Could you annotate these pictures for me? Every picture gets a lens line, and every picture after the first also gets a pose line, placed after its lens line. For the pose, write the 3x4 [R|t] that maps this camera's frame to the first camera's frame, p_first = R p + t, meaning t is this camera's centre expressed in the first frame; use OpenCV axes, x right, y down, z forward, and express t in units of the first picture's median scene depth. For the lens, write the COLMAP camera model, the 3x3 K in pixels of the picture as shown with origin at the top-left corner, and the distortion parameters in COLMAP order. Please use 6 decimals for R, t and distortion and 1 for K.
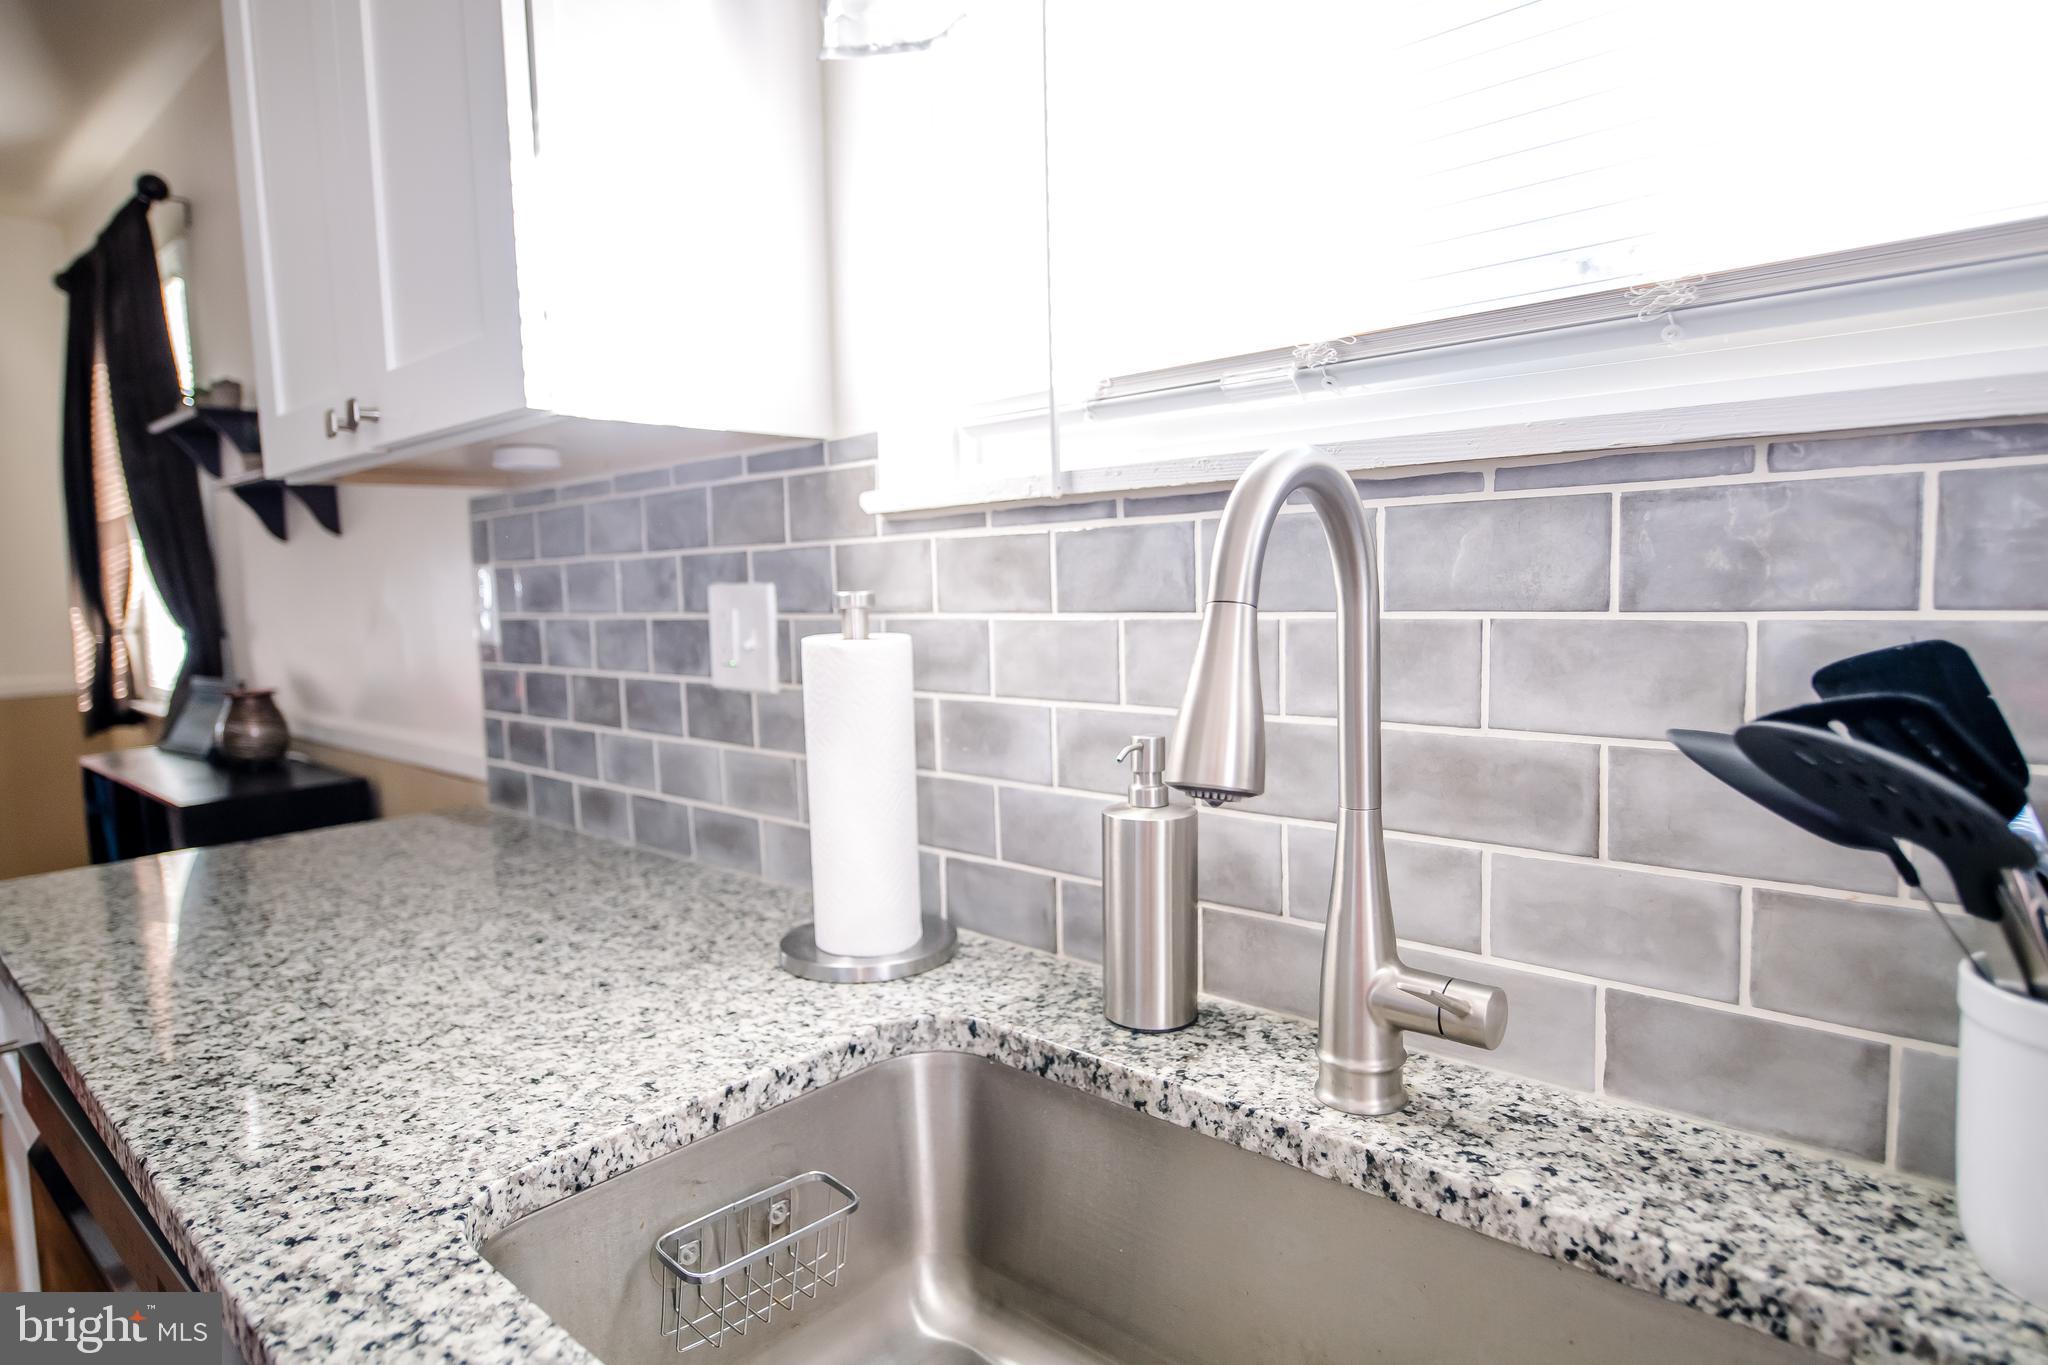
lens RADIAL K [[1147.4, 0, 1024.0], [0, 1147.4, 682.5], [0, 0, 1]] dist [-0.001658, -0.001055]
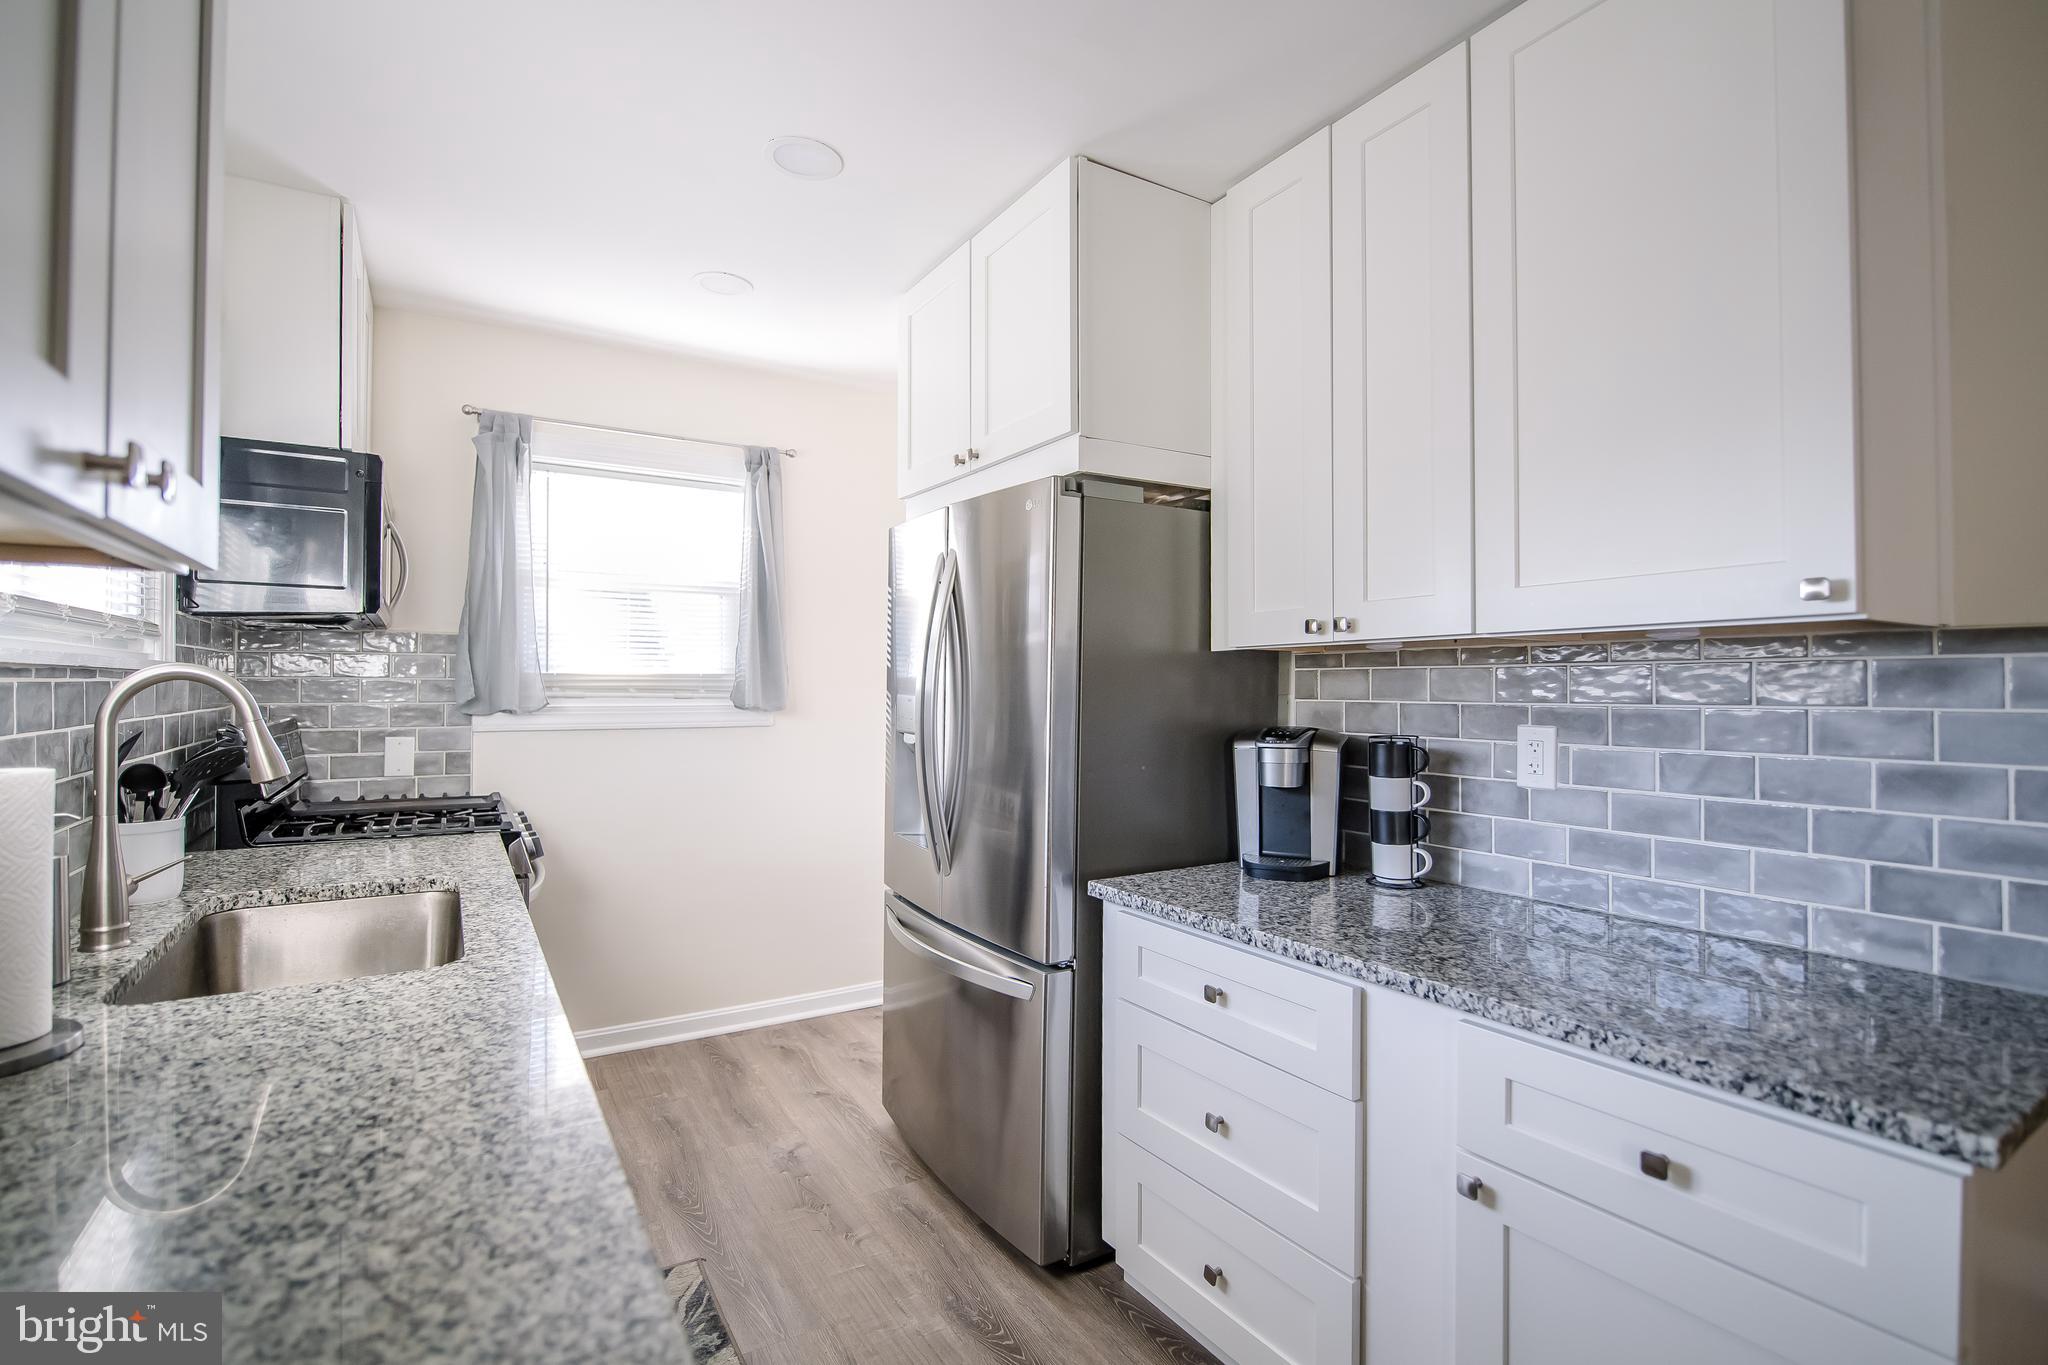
lens RADIAL K [[942.5, 0, 1019.3], [0, 942.5, 681.1], [0, 0, 1]] dist [-0.001070, -0.007934]
pose [[-0.959946, 0.025383, 0.279035, -1.317999], [0.049099, 0.995717, 0.078333, -0.142389], [-0.275851, 0.088896, -0.957081, 1.504184]]
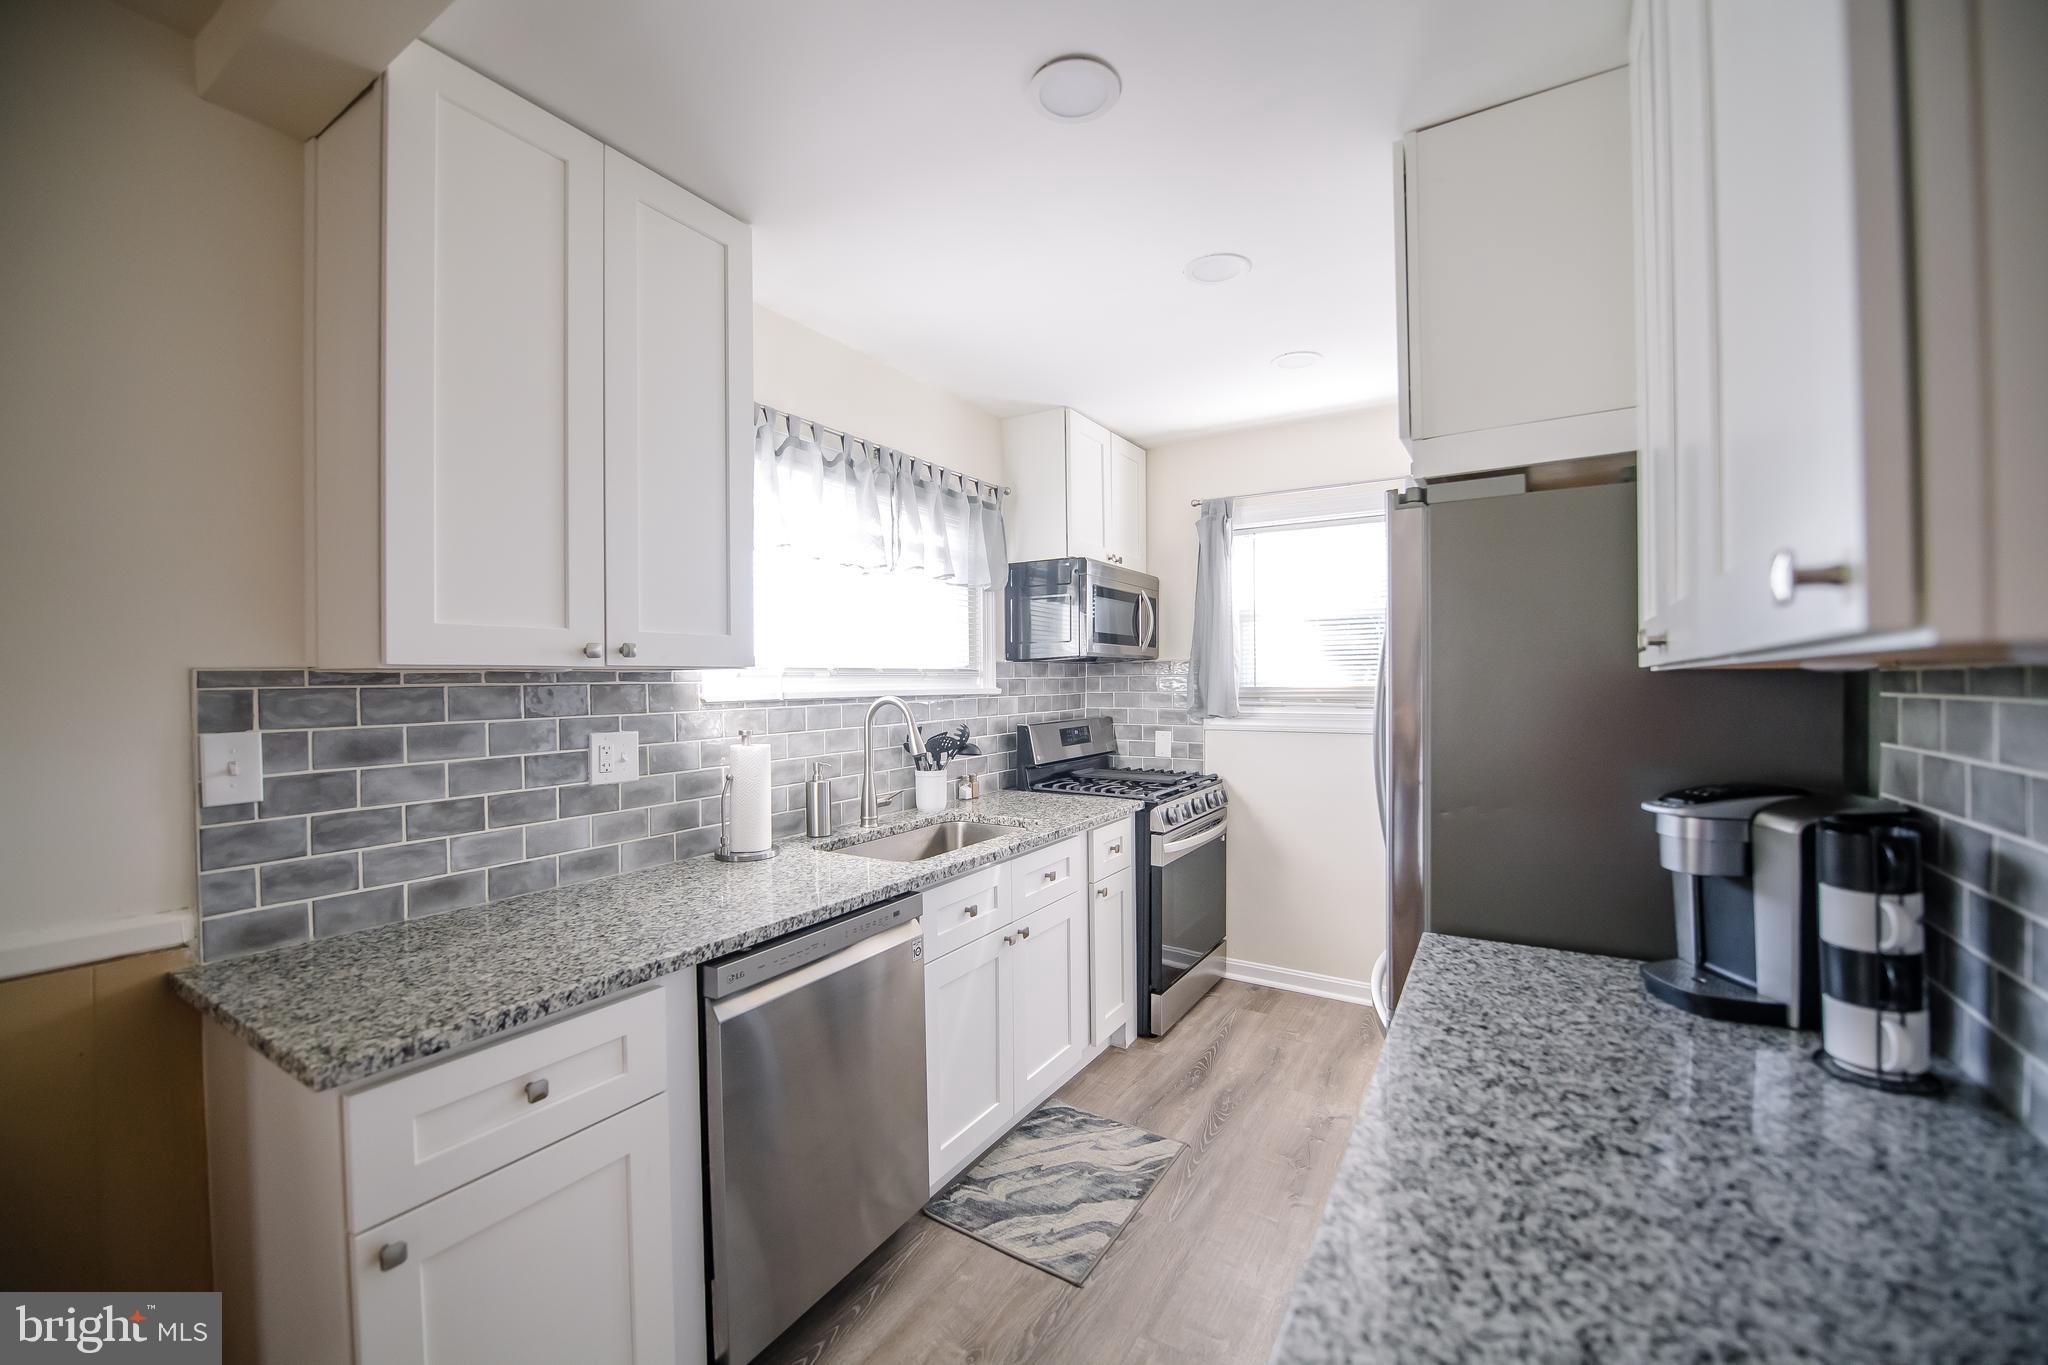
lens RADIAL K [[821.5, 0, 1020.6], [0, 821.5, 684.1], [0, 0, 1]] dist [-0.012786, -0.003407]
pose [[-0.177131, 0.024705, 0.983877, -2.234081], [0.105559, 0.994395, -0.005965, -0.103349], [-0.978510, 0.102801, -0.178746, 0.639188]]
